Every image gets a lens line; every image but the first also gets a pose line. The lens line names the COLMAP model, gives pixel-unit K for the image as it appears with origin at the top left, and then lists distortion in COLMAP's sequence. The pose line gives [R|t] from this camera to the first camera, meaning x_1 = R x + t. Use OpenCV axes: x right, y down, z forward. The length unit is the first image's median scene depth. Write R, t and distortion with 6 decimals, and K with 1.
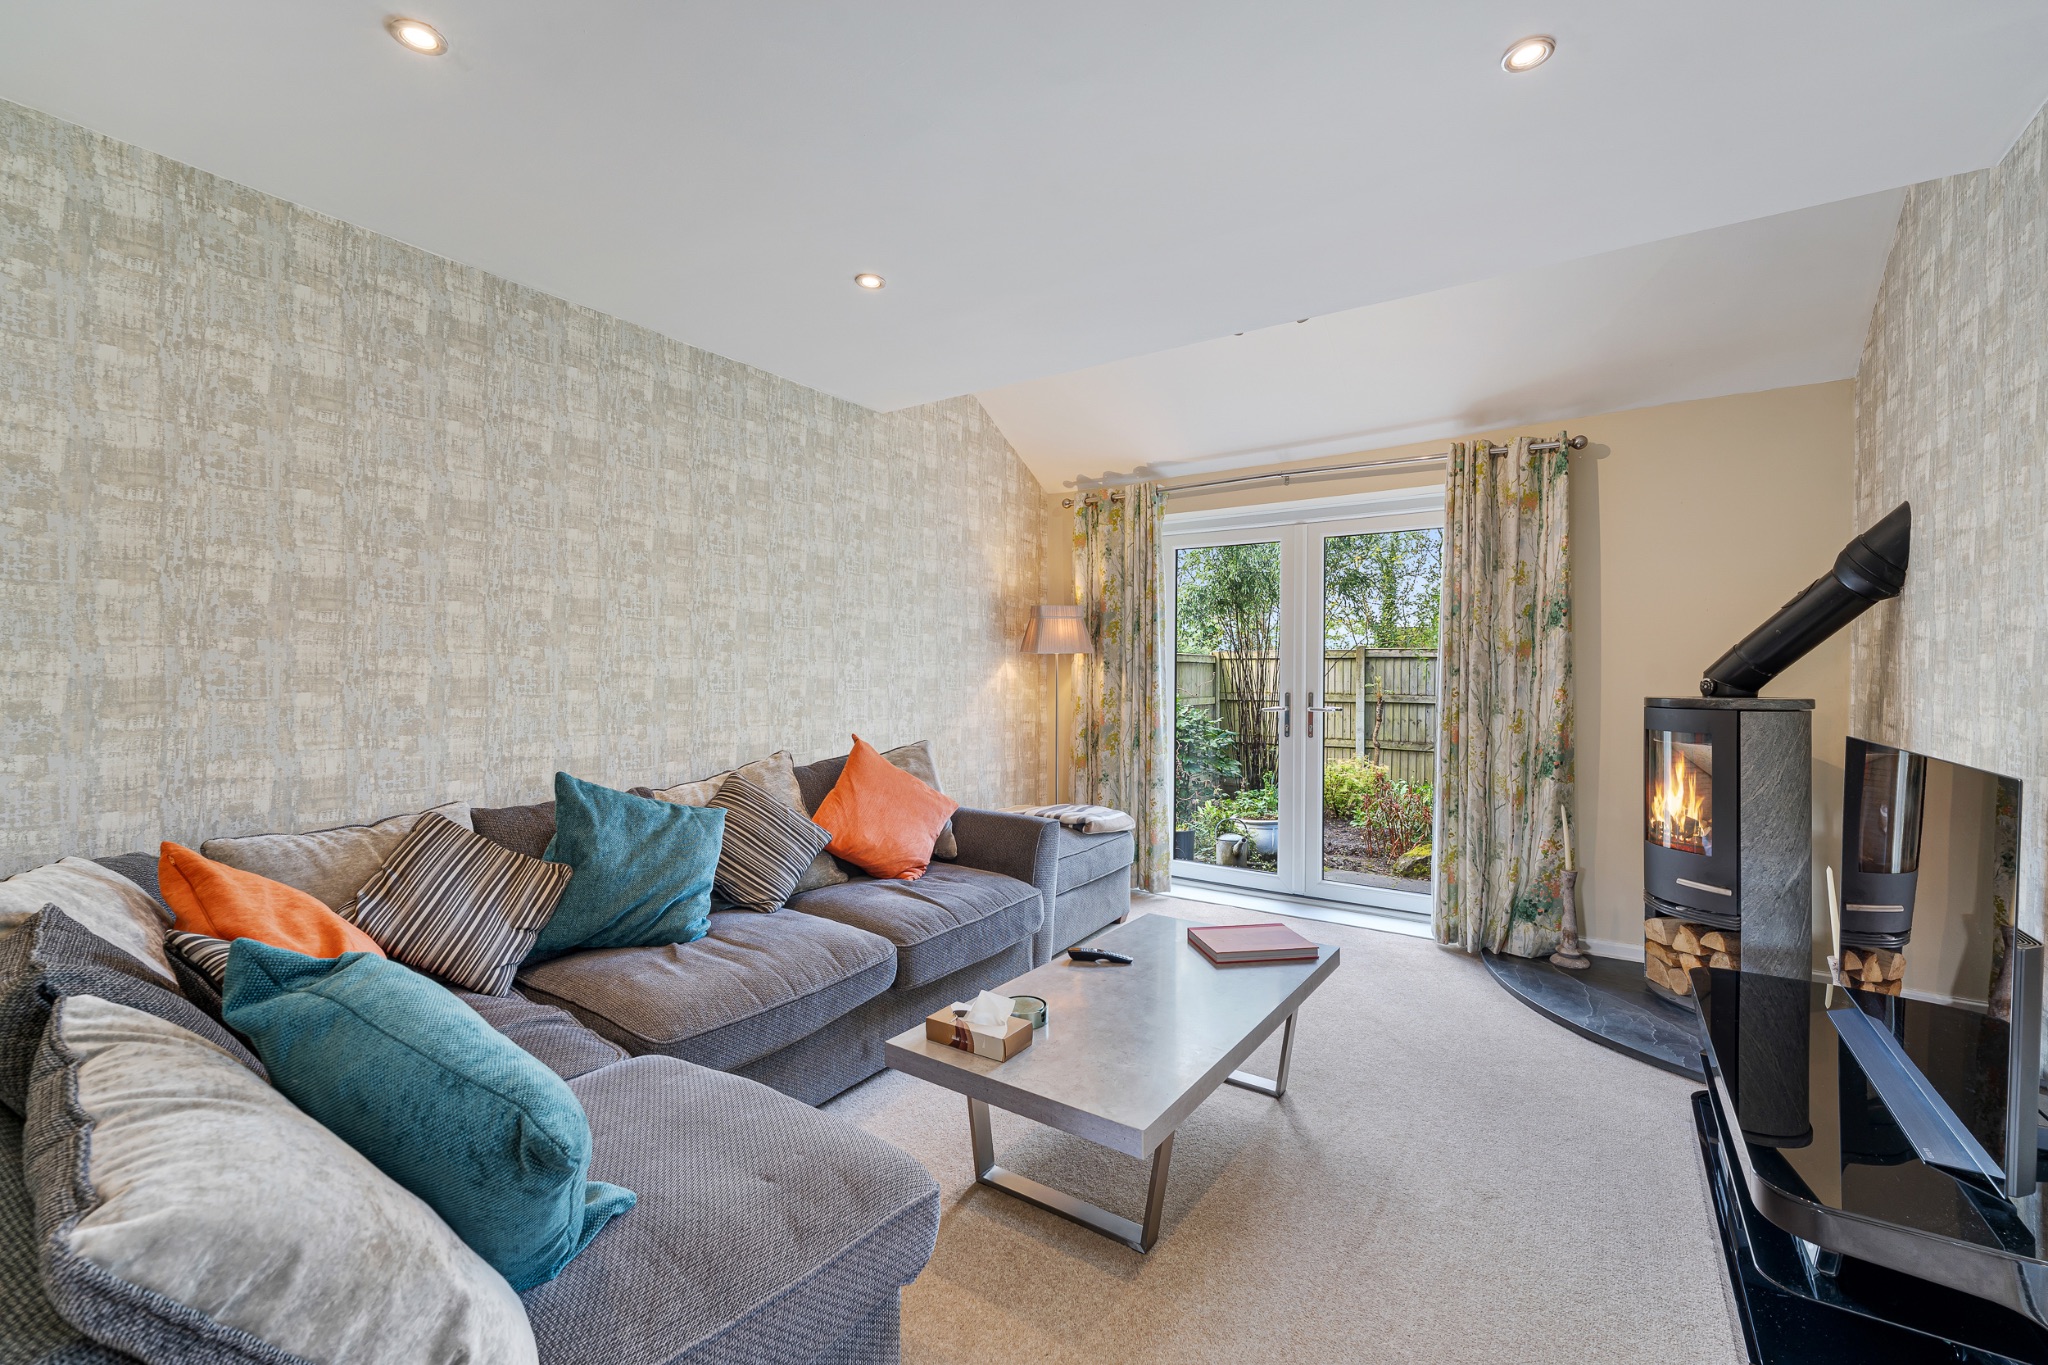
lens RADIAL K [[849.2, 0, 1012.1], [0, 849.2, 687.6], [0, 0, 1]] dist [0.002328, -0.000030]
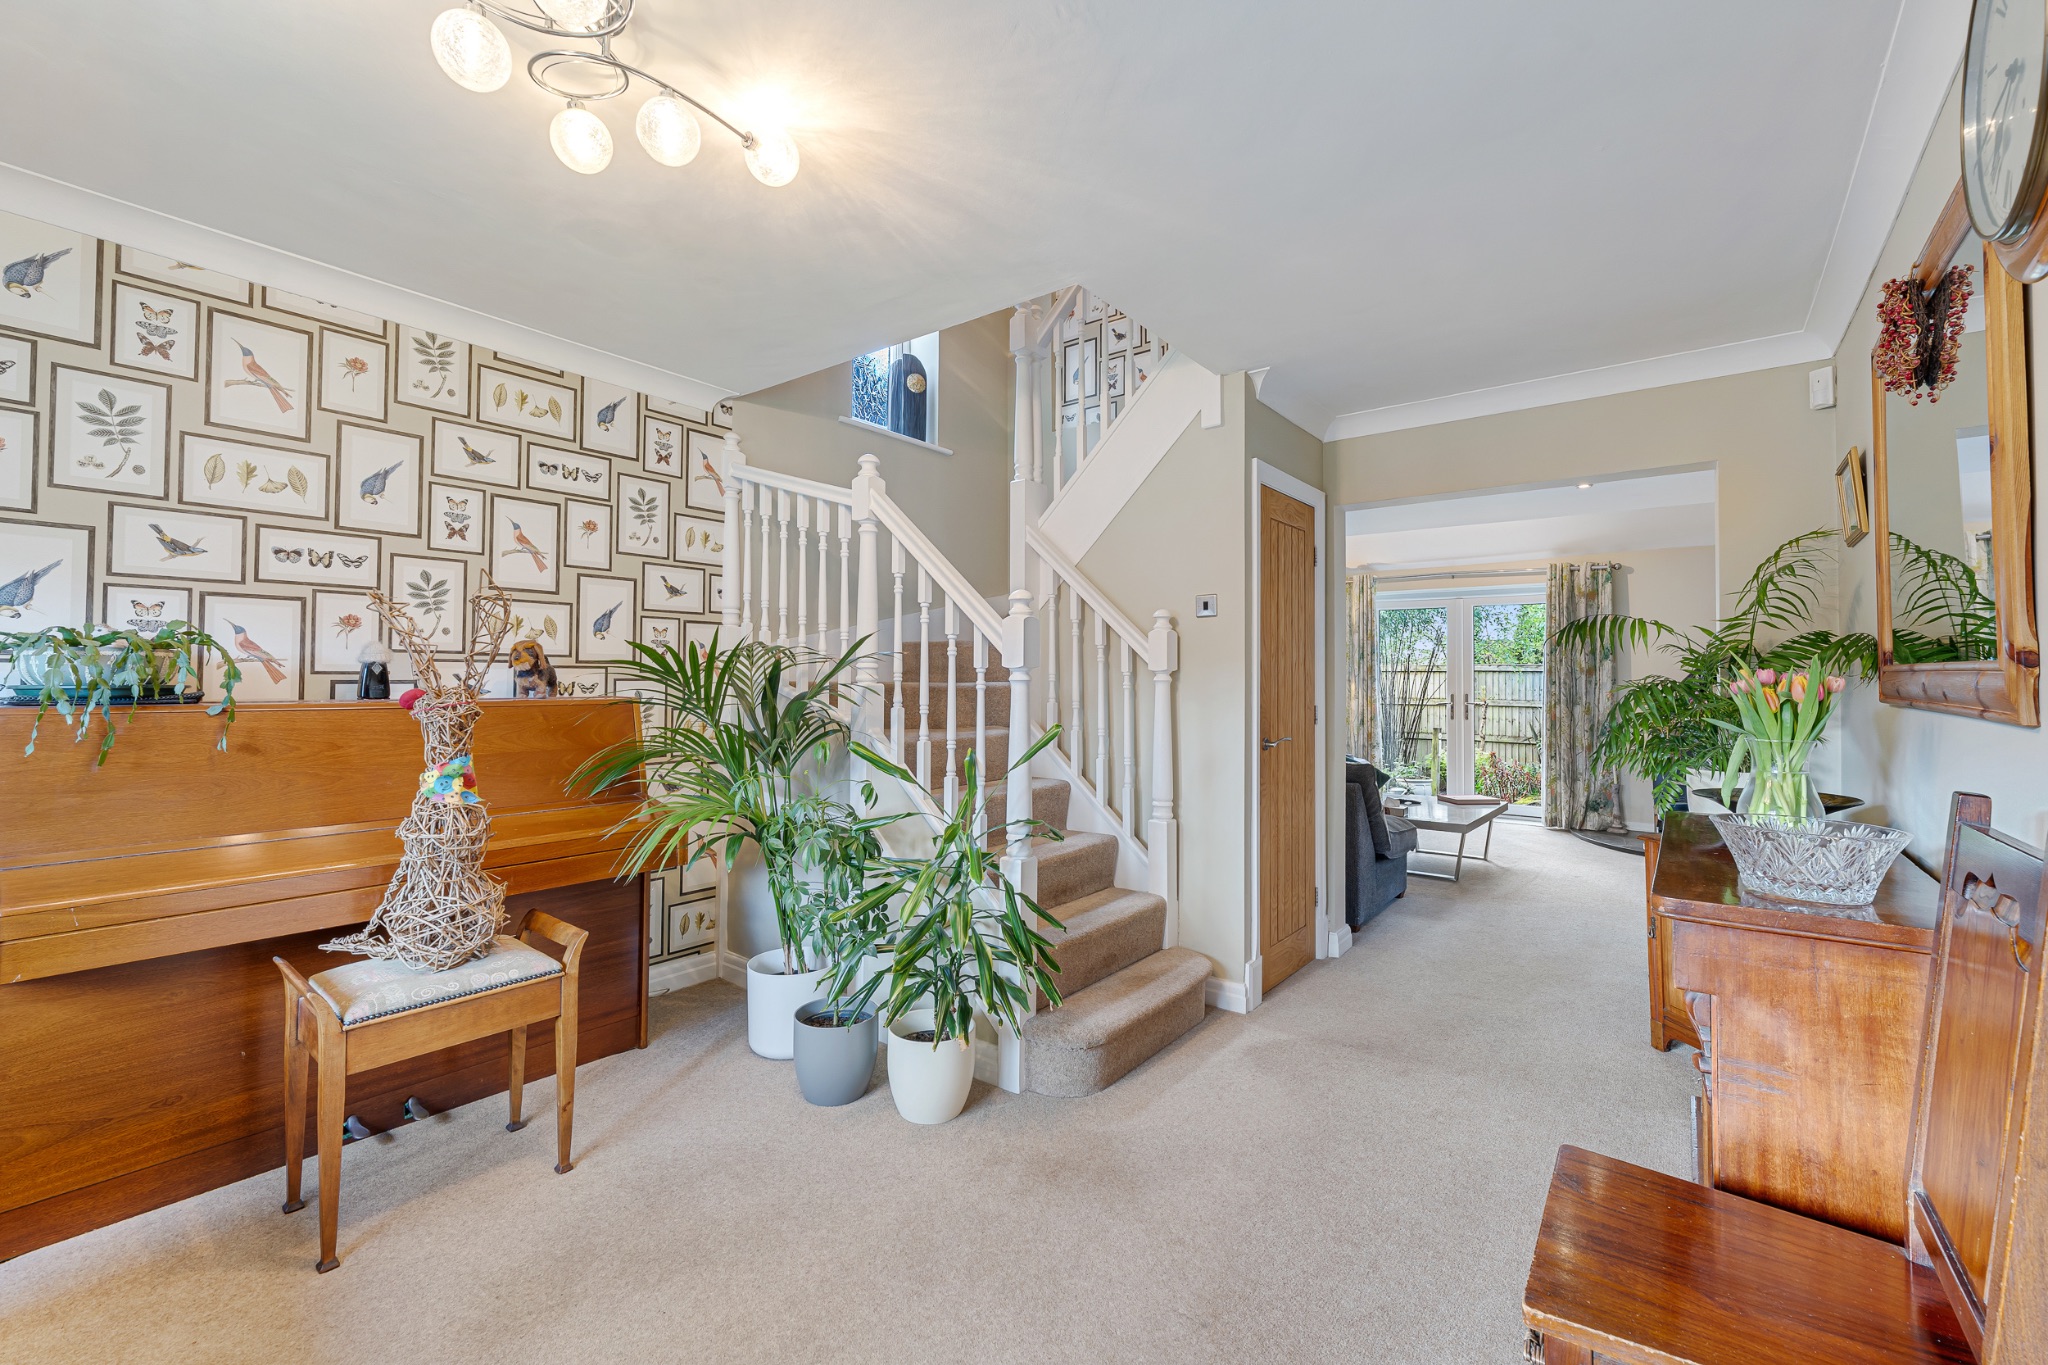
lens RADIAL K [[849.2, 0, 1027.1], [0, 849.2, 668.8], [0, 0, 1]] dist [0.002328, -0.000030]
pose [[0.998674, 0.002137, -0.051436, -0.572870], [-0.003853, 0.999438, -0.033288, 0.018463], [0.051336, 0.033442, 0.998121, -0.987615]]
